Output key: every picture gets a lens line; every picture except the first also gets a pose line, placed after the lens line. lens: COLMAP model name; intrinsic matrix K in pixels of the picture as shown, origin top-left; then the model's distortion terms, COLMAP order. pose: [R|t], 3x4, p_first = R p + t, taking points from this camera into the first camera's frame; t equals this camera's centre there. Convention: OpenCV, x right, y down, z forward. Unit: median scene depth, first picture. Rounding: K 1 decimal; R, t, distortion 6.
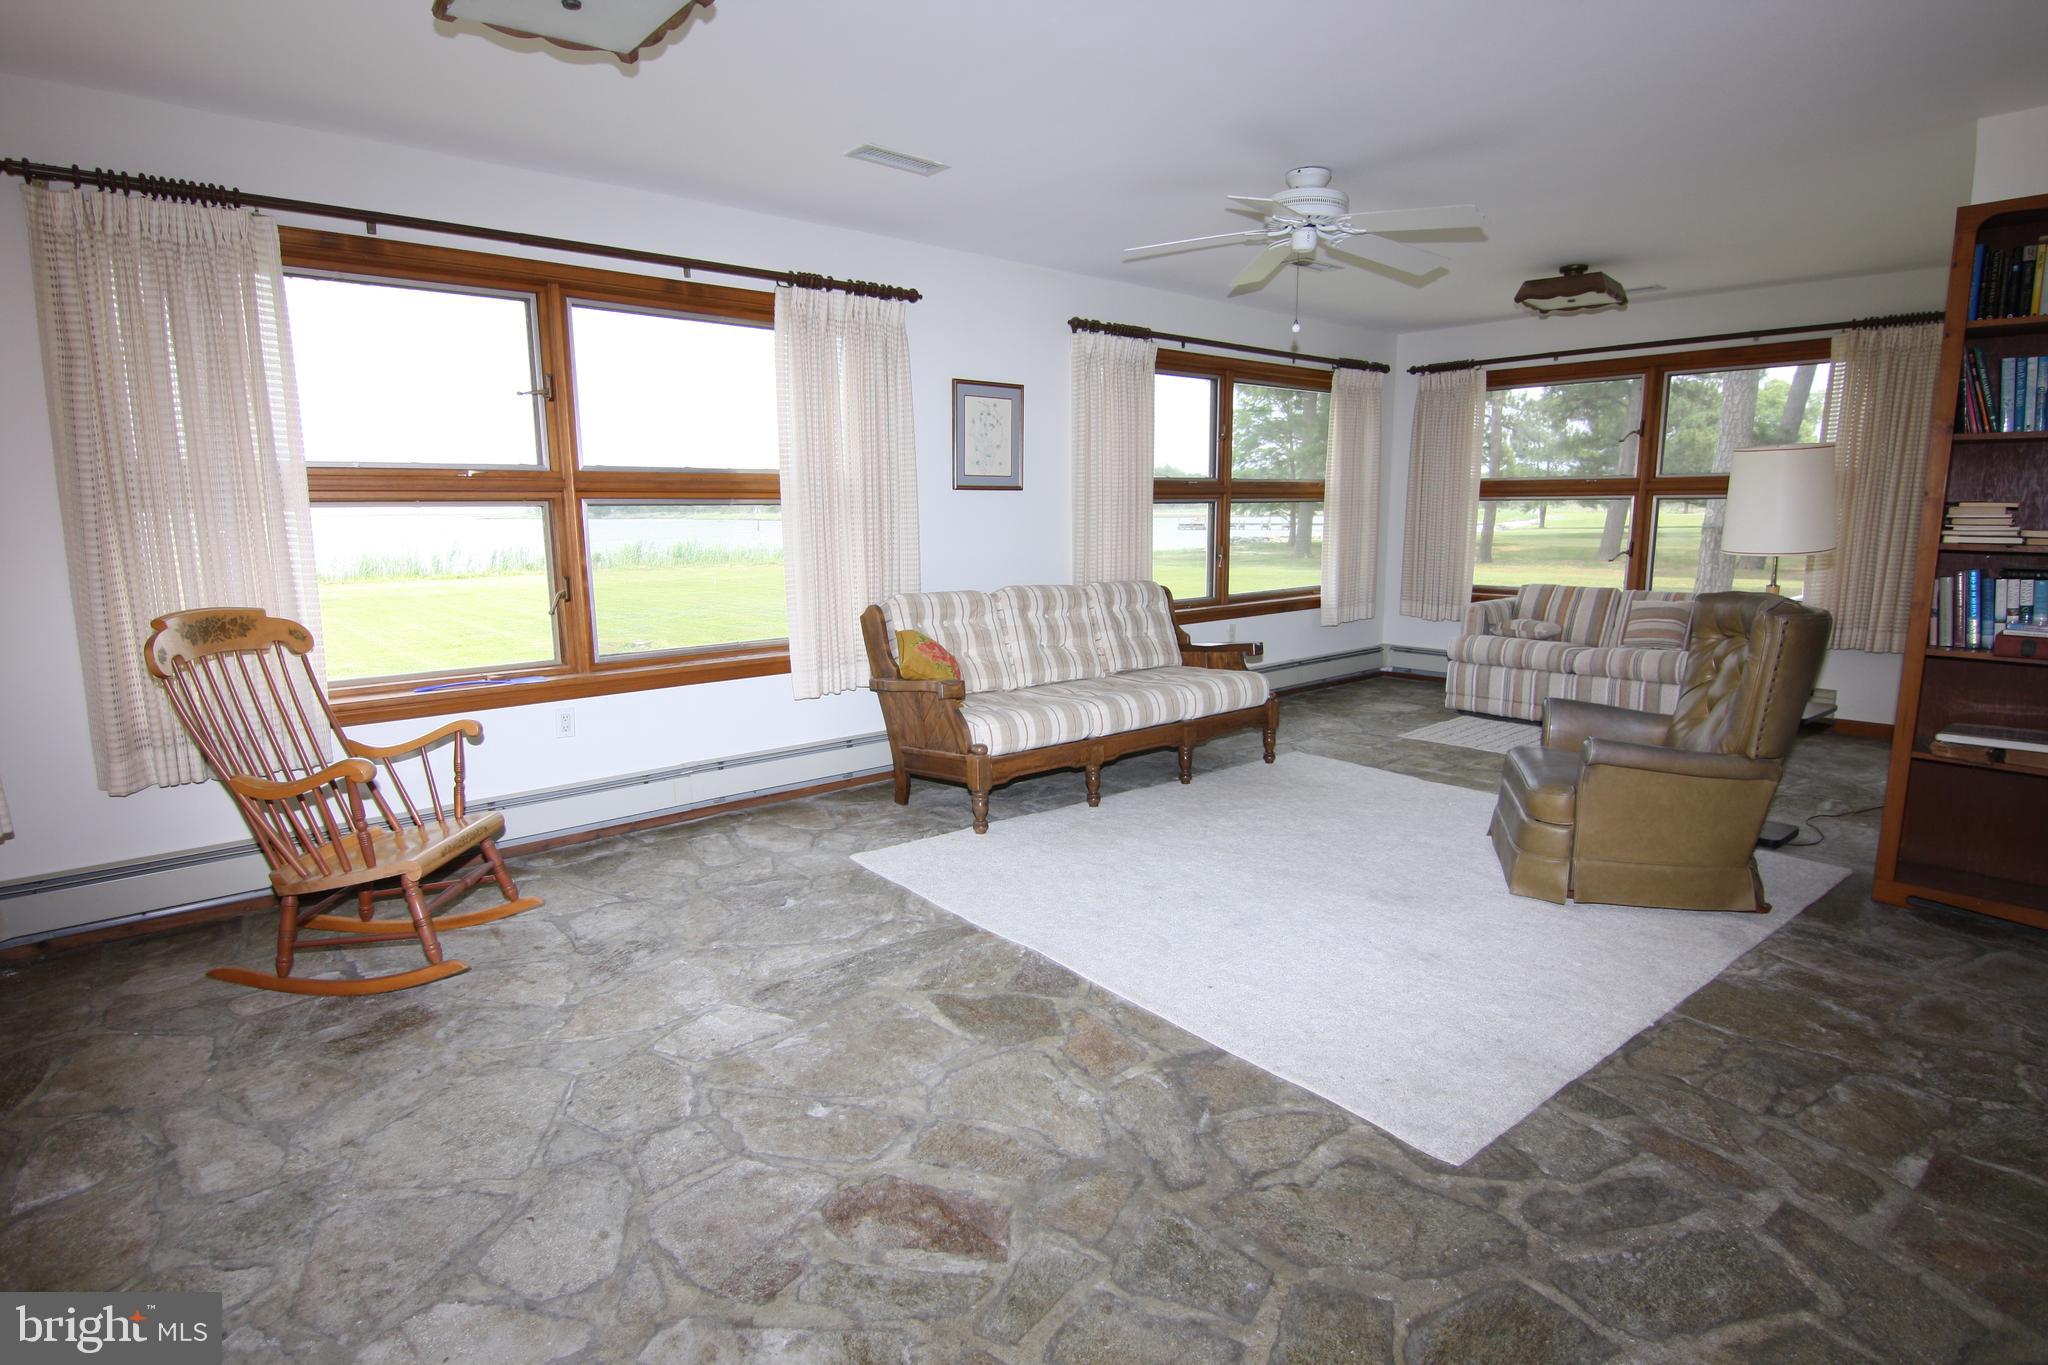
lens RADIAL K [[1058.9, 0, 1028.3], [0, 1058.9, 684.7], [0, 0, 1]] dist [-0.006634, -0.009273]
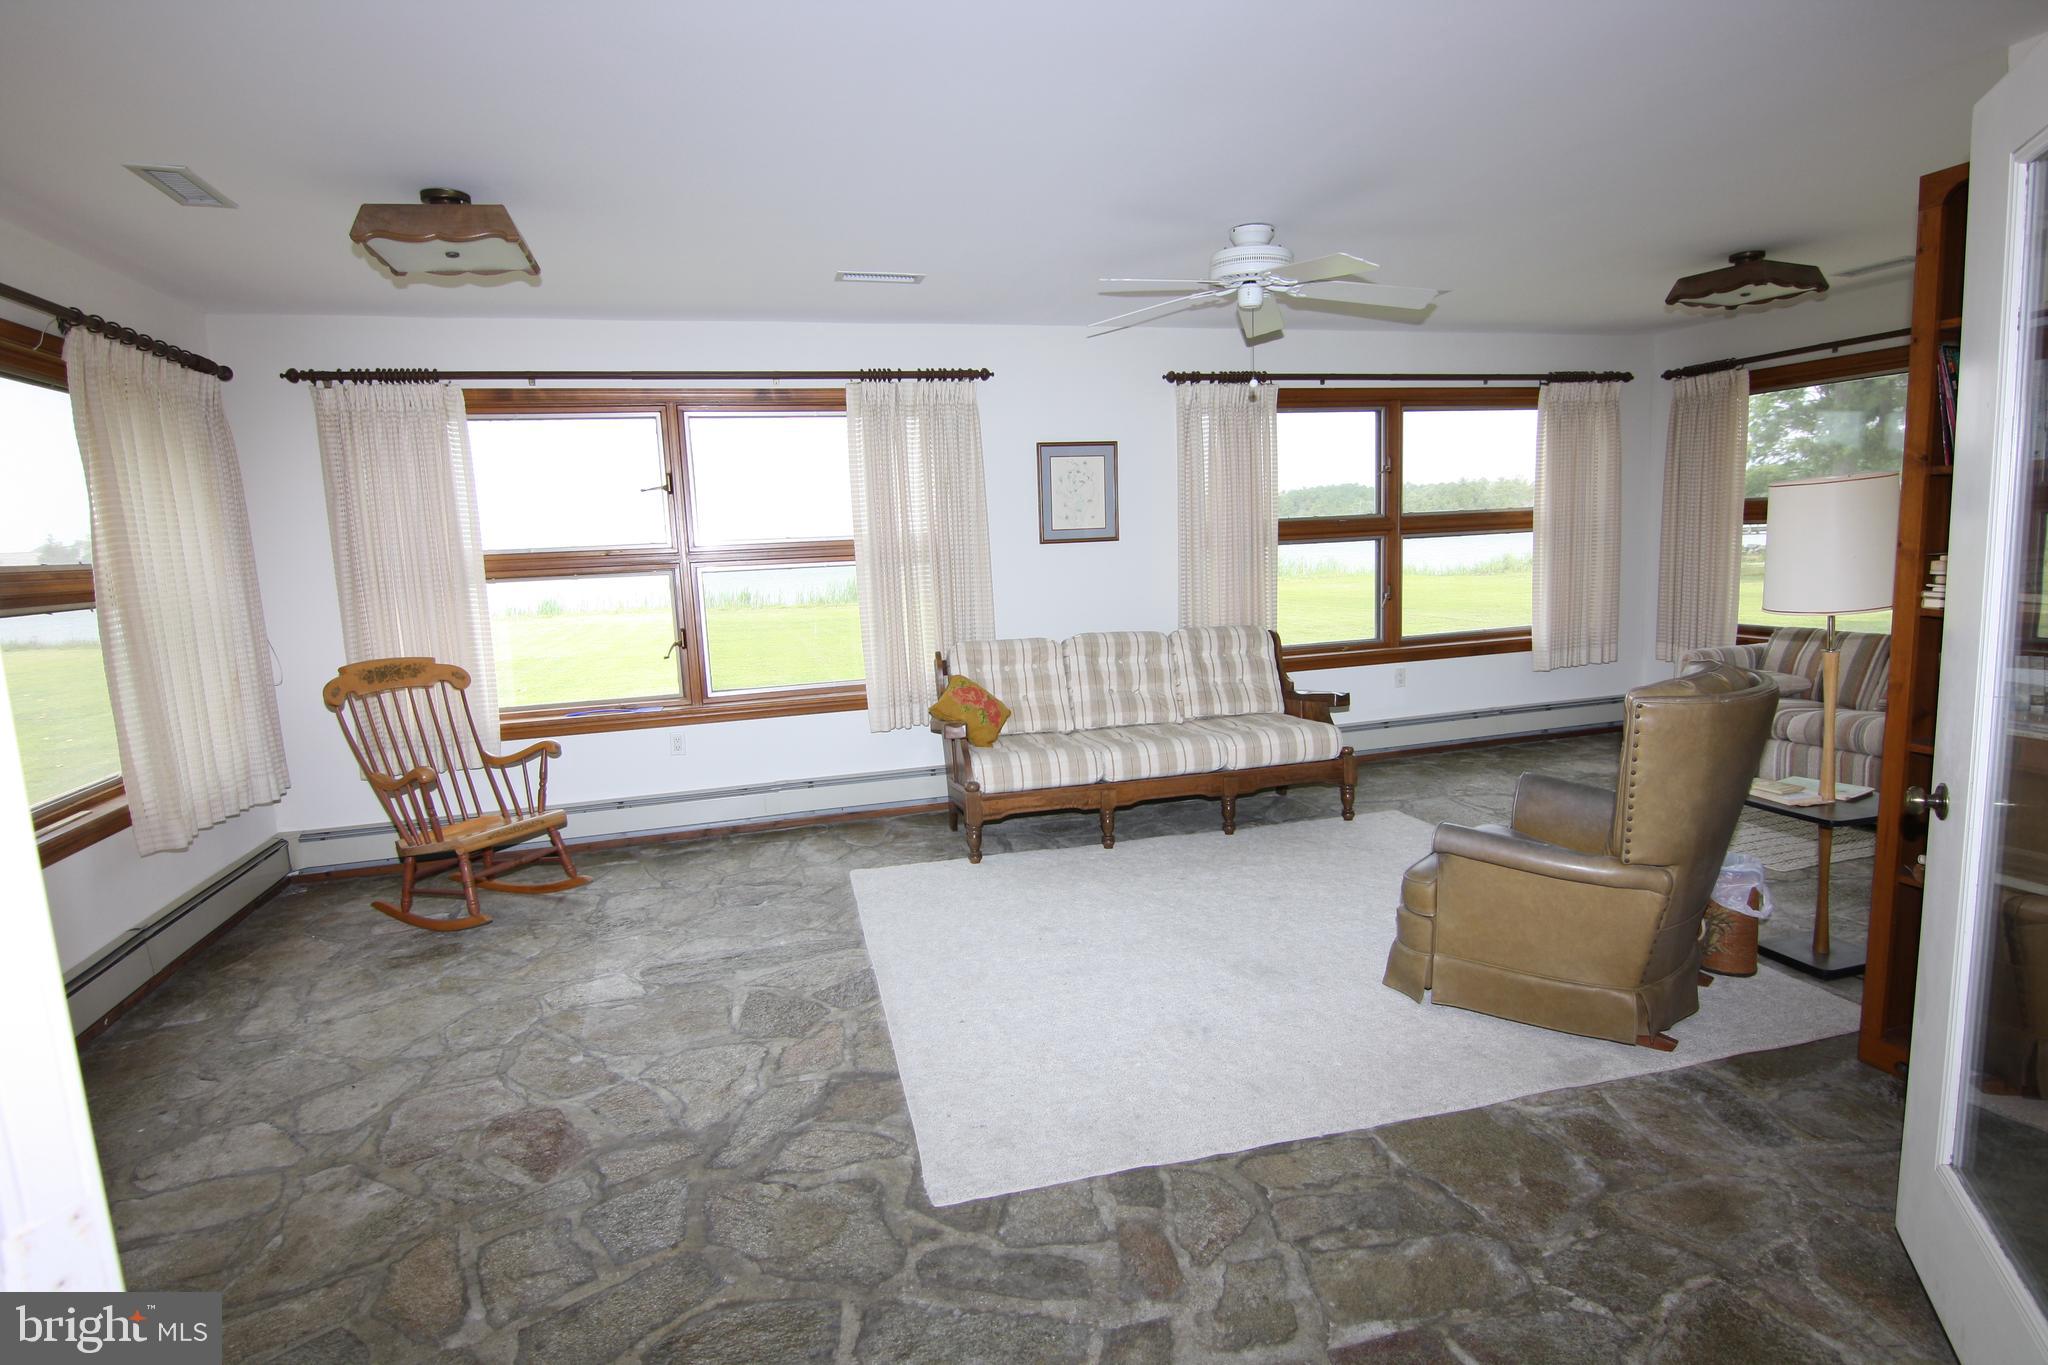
lens RADIAL K [[1058.9, 0, 1028.3], [0, 1058.9, 684.7], [0, 0, 1]] dist [-0.006634, -0.009273]
pose [[0.905653, 0.028244, -0.423078, 0.463636], [-0.034889, 0.999359, -0.007969, -0.038009], [0.422582, 0.021977, 0.906058, 0.020147]]
